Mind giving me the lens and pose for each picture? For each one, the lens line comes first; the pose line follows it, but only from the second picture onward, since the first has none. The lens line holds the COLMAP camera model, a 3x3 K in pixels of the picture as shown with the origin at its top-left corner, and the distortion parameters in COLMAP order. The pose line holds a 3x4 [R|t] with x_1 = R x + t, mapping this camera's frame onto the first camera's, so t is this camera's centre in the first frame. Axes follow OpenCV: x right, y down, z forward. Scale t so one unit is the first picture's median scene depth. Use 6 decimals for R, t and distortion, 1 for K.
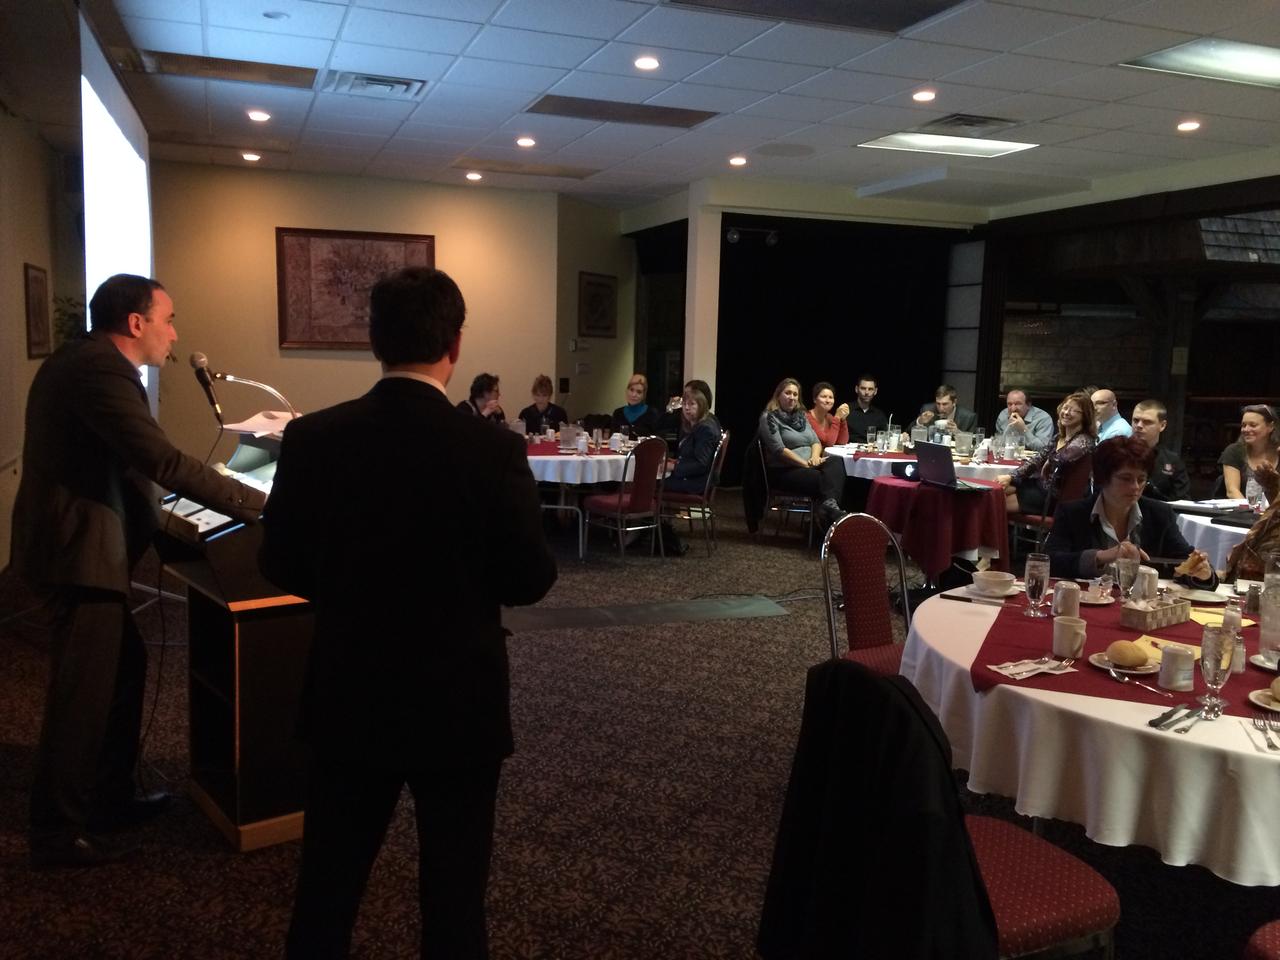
lens RADIAL K [[1092.4, 0, 641.2], [0, 1092.4, 479.5], [0, 0, 1]] dist [0.094335, -0.126510]
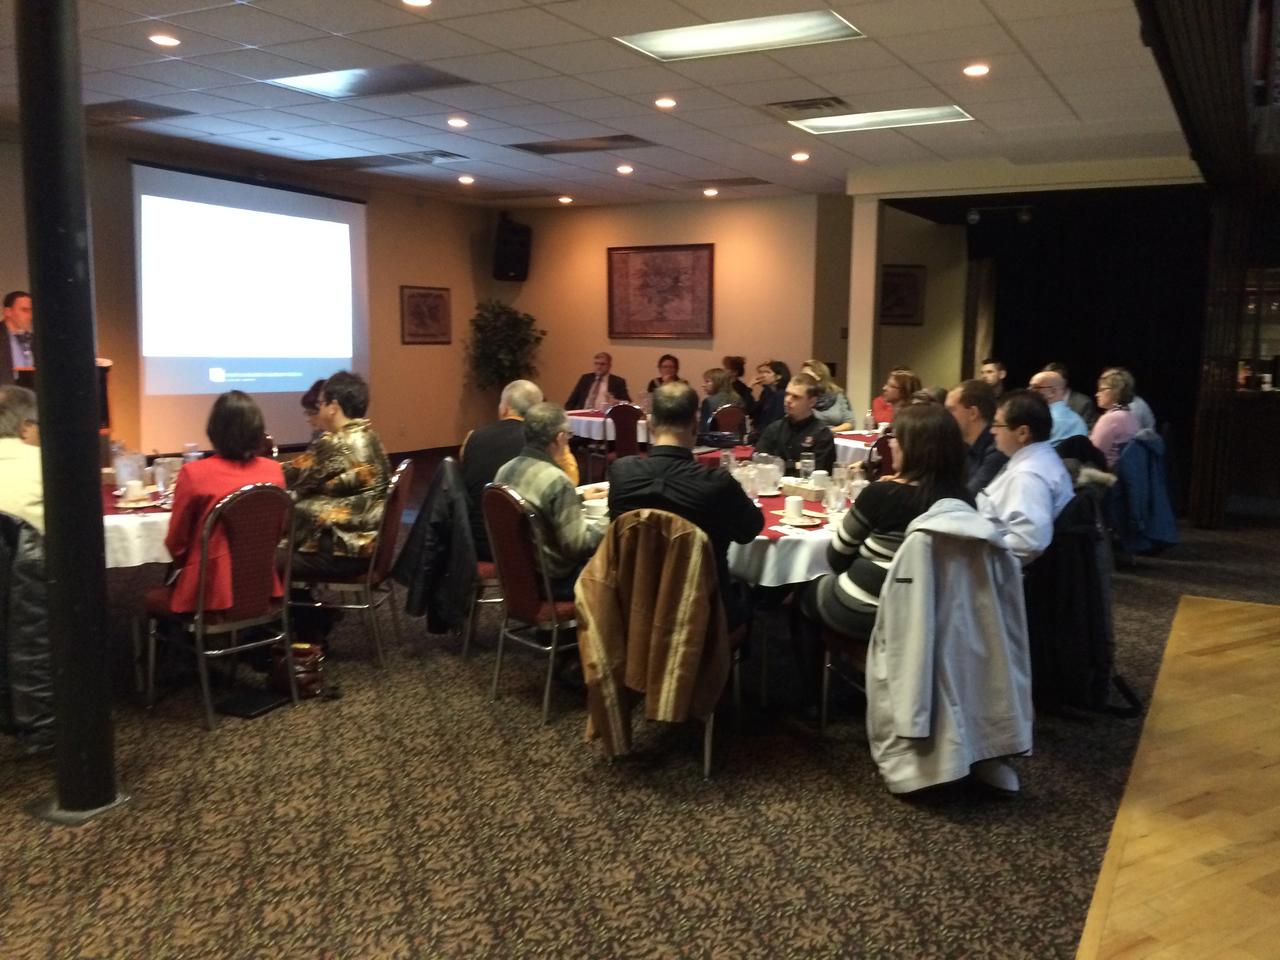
lens RADIAL K [[1117.3, 0, 638.7], [0, 1117.3, 444.9], [0, 0, 1]] dist [0.169206, -0.000645]
pose [[0.645613, 0.063483, -0.761022, 0.730613], [-0.089909, 0.995927, 0.006804, -0.002417], [0.758354, 0.064030, 0.648691, 0.155384]]
